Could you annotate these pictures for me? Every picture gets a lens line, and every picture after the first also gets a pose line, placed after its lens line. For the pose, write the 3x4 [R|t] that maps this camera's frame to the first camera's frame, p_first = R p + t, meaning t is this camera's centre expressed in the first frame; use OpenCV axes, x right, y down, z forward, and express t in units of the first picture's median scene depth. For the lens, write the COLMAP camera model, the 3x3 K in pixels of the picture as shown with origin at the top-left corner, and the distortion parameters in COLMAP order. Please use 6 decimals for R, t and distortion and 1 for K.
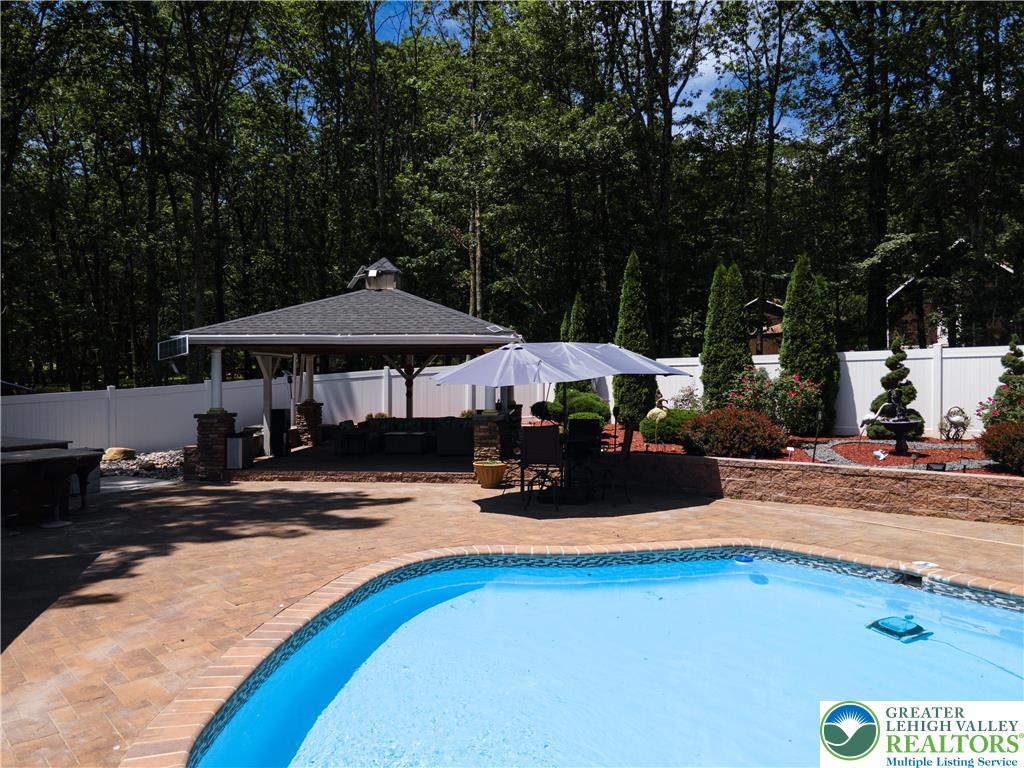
lens RADIAL K [[745.8, 0, 512.0], [0, 745.8, 384.0], [0, 0, 1]] dist [0.030867, 0.004864]
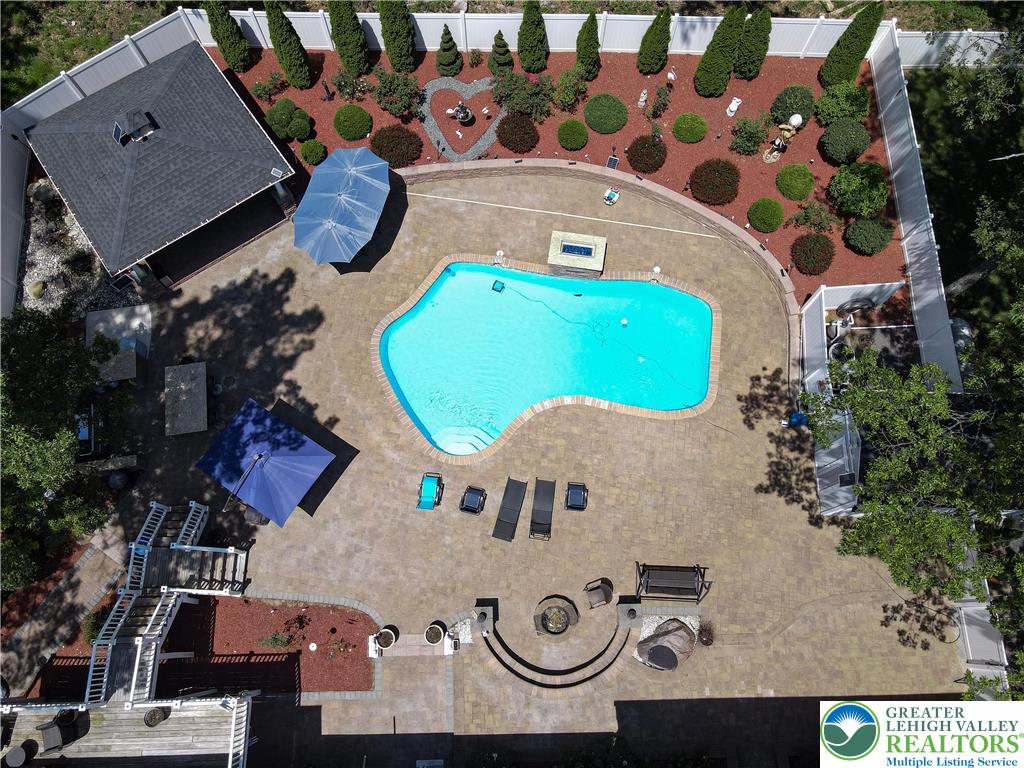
lens RADIAL K [[781.0, 0, 510.4], [0, 781.0, 355.1], [0, 0, 1]] dist [-0.001484, 0.002102]
pose [[0.768923, -0.602855, 0.212895, -0.293171], [0.004981, 0.338630, 0.940906, -1.956693], [-0.639322, -0.722424, 0.263383, -0.187363]]
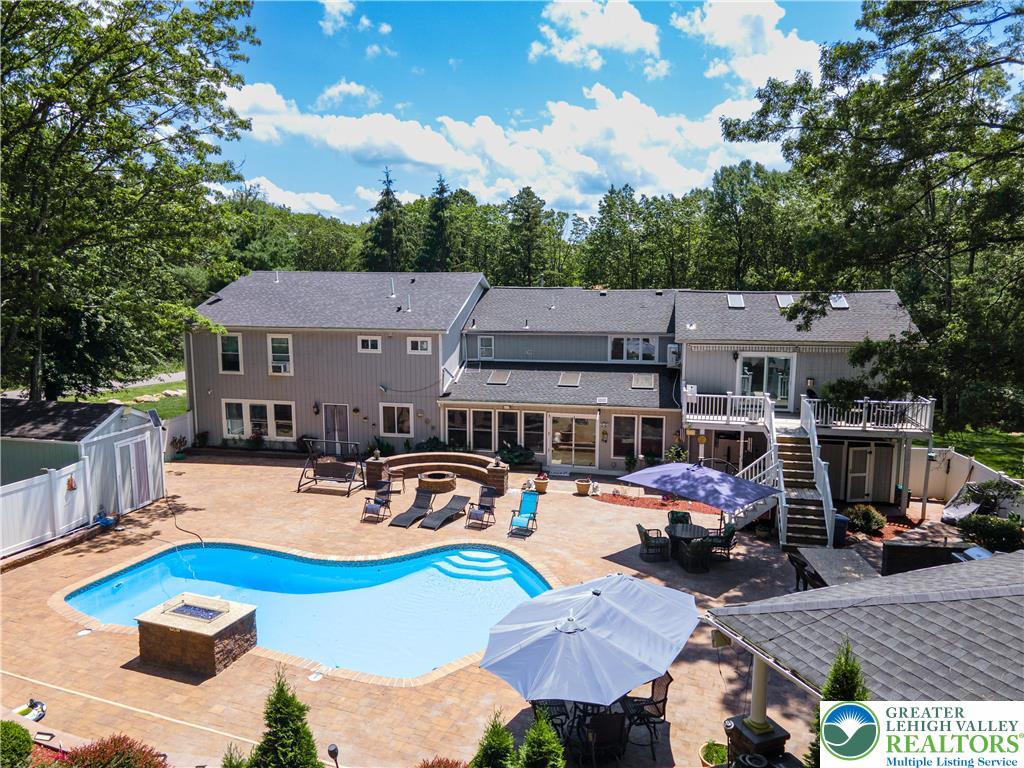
lens RADIAL K [[731.4, 0, 512.0], [0, 731.4, 384.0], [0, 0, 1]] dist [0.038558, 0.001942]
pose [[-0.890937, 0.073240, -0.448182, 0.576467], [-0.001564, 0.986408, 0.164304, -0.490443], [0.454124, 0.147086, -0.878713, 1.750088]]
